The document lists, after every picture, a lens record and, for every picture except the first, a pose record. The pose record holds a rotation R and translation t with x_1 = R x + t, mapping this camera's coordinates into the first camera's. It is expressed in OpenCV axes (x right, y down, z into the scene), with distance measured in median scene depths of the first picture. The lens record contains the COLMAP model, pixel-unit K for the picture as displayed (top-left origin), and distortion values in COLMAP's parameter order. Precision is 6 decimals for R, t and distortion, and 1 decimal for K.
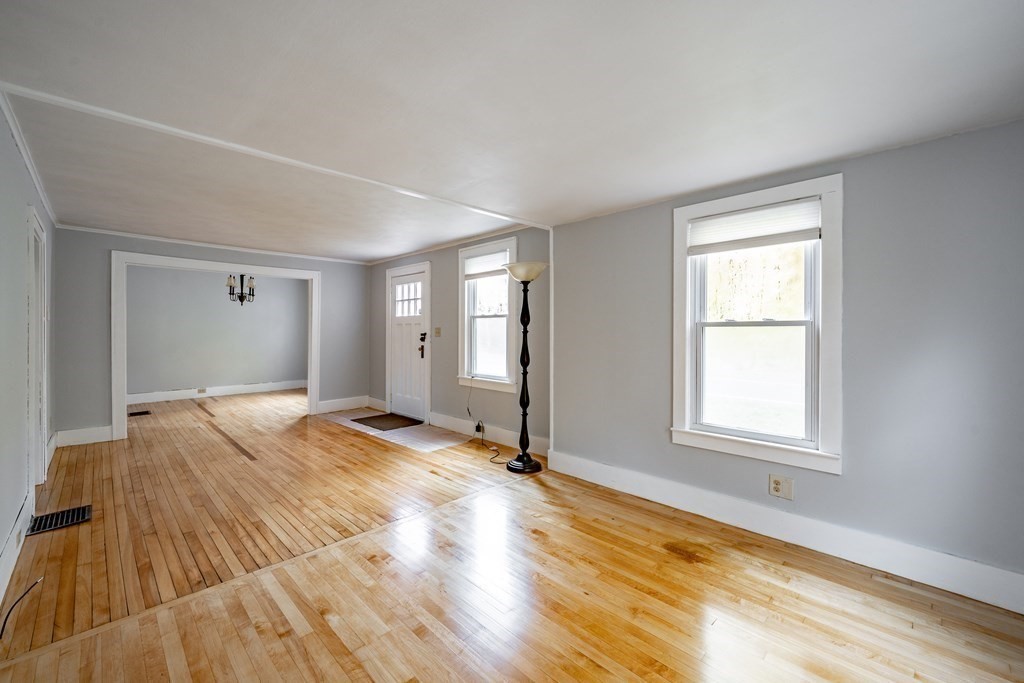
lens RADIAL K [[443.1, 0, 515.8], [0, 443.1, 337.6], [0, 0, 1]] dist [-0.000935, -0.000777]
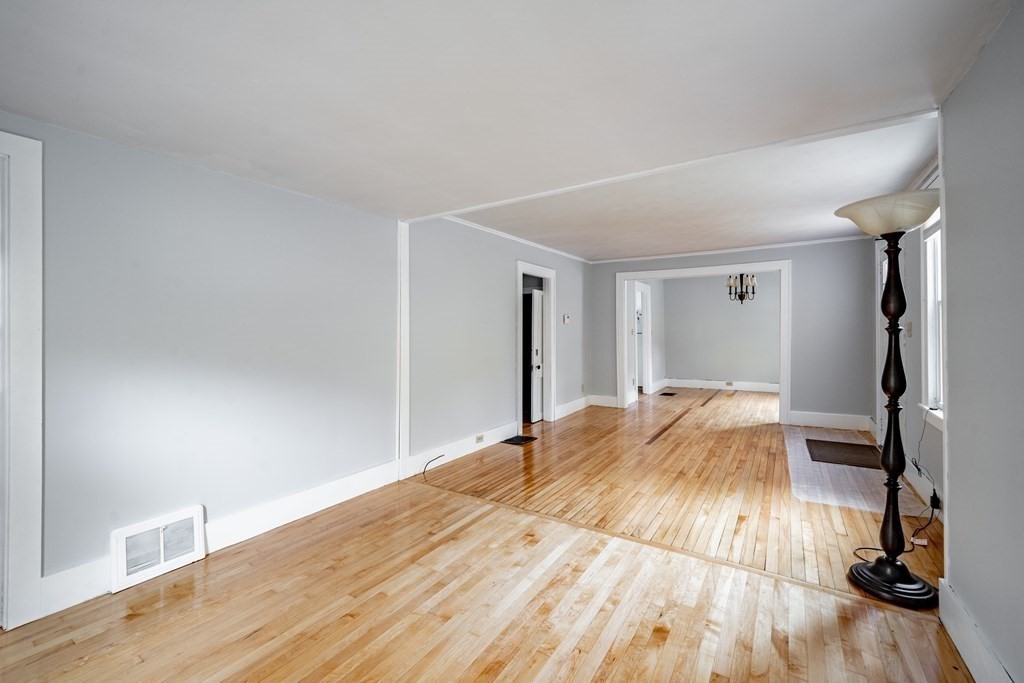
lens RADIAL K [[427.2, 0, 485.7], [0, 427.2, 328.7], [0, 0, 1]] dist [0.000069, -0.000119]
pose [[0.171361, -0.005497, -0.985193, 0.468765], [-0.008454, 0.999939, -0.007049, -0.006748], [0.985172, 0.009537, 0.171304, 0.465760]]
